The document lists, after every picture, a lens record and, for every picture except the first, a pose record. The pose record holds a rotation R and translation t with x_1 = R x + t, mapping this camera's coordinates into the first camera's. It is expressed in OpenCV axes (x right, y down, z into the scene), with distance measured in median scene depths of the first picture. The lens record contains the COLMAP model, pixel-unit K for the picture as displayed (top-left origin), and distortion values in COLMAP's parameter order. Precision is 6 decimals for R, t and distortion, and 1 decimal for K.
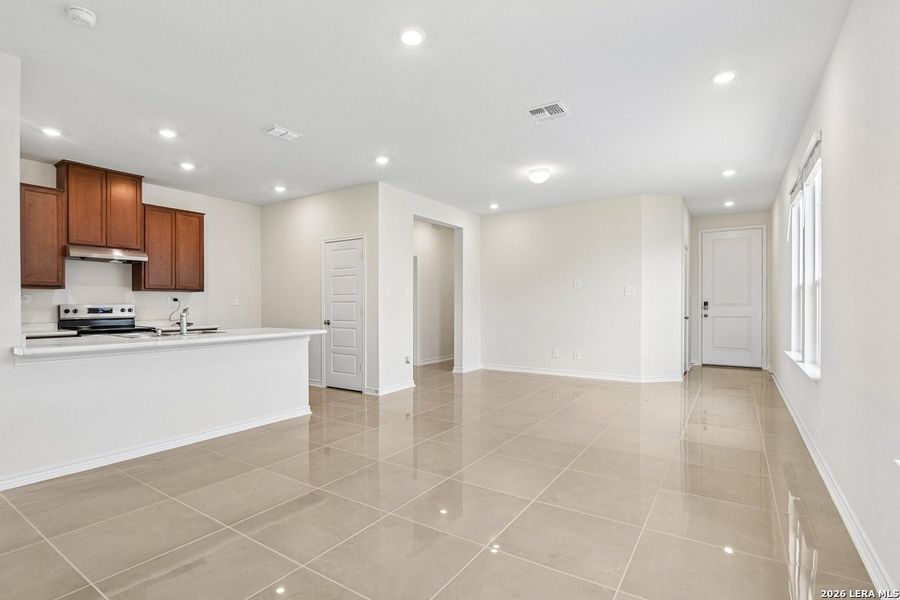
lens RADIAL K [[430.0, 0, 438.6], [0, 430.0, 310.3], [0, 0, 1]] dist [-0.011261, 0.003733]
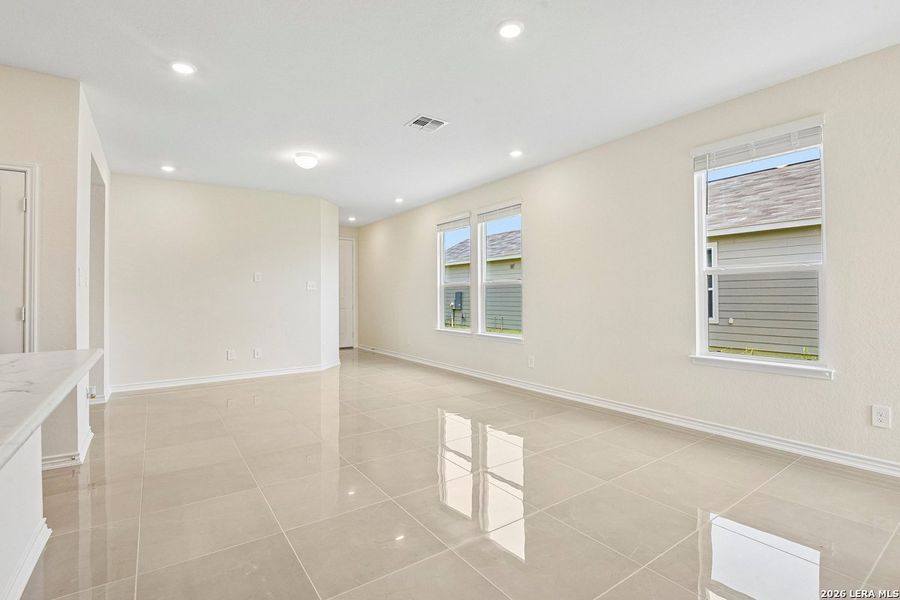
lens RADIAL K [[430.0, 0, 451.3], [0, 430.0, 298.4], [0, 0, 1]] dist [-0.011261, 0.003733]
pose [[0.343362, -0.003169, 0.939198, -0.442810], [0.023764, 0.999703, -0.005315, 0.000204], [-0.938903, 0.024144, 0.343335, 0.313814]]
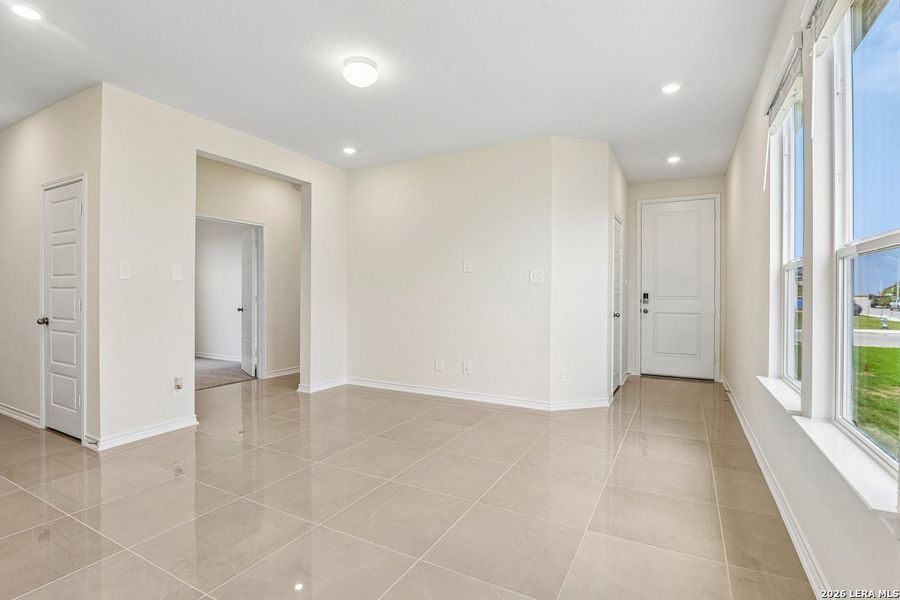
lens RADIAL K [[449.0, 0, 432.9], [0, 449.0, 297.7], [0, 0, 1]] dist [-0.020294, -0.003760]
pose [[0.995360, 0.007450, 0.095927, 0.216394], [-0.006987, 0.999962, -0.005162, -0.006096], [-0.095962, 0.004468, 0.995375, 0.309517]]
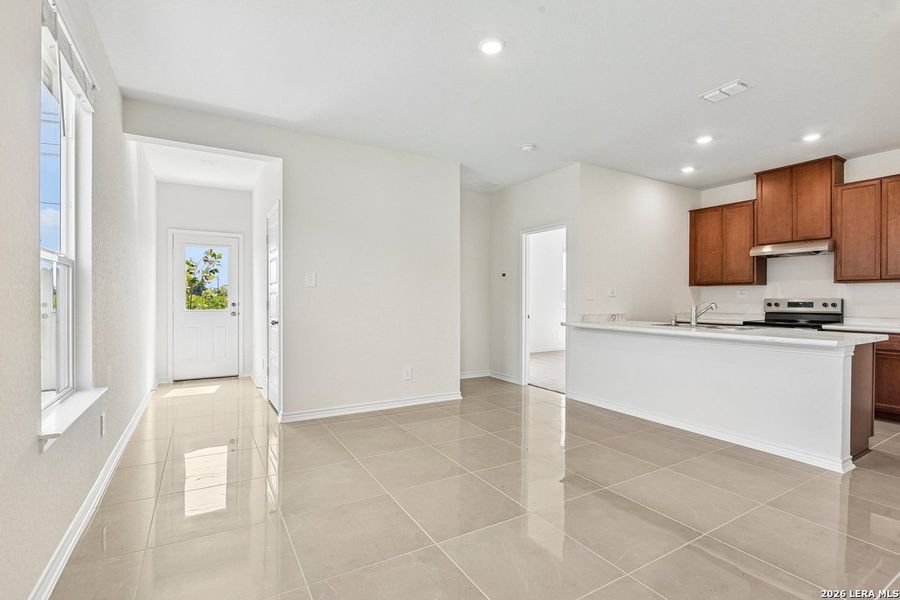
lens RADIAL K [[430.0, 0, 446.9], [0, 430.0, 299.2], [0, 0, 1]] dist [-0.011261, 0.003733]
pose [[-0.408290, 0.006027, -0.912833, 0.378548], [-0.021610, 0.999634, 0.016265, -0.009079], [0.912597, 0.026367, -0.408010, 0.538380]]
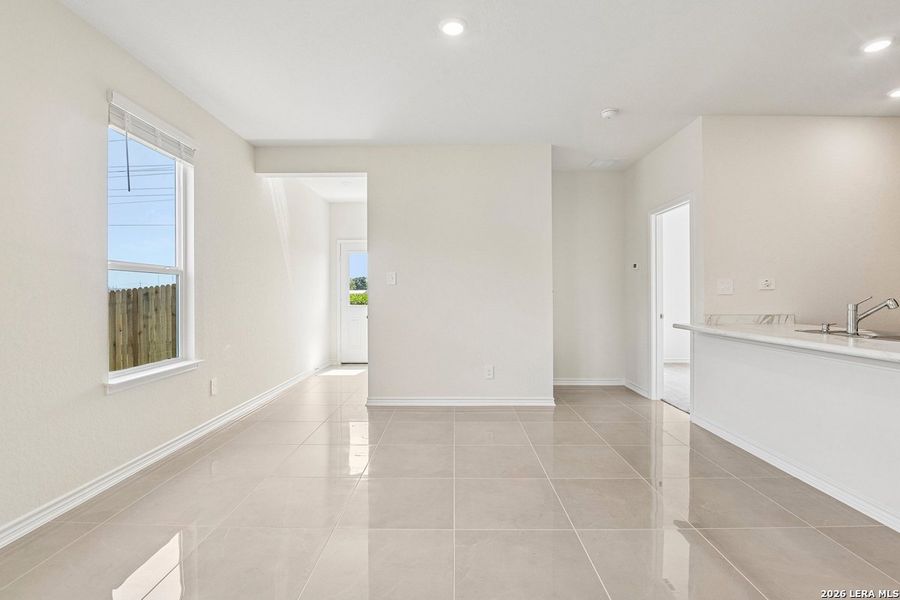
lens RADIAL K [[430.0, 0, 447.5], [0, 430.0, 295.8], [0, 0, 1]] dist [-0.011261, 0.003733]
pose [[-0.825940, 0.007882, -0.563702, 0.192839], [-0.004628, 0.999774, 0.020761, -0.010129], [0.563739, 0.019756, -0.825717, 0.732455]]
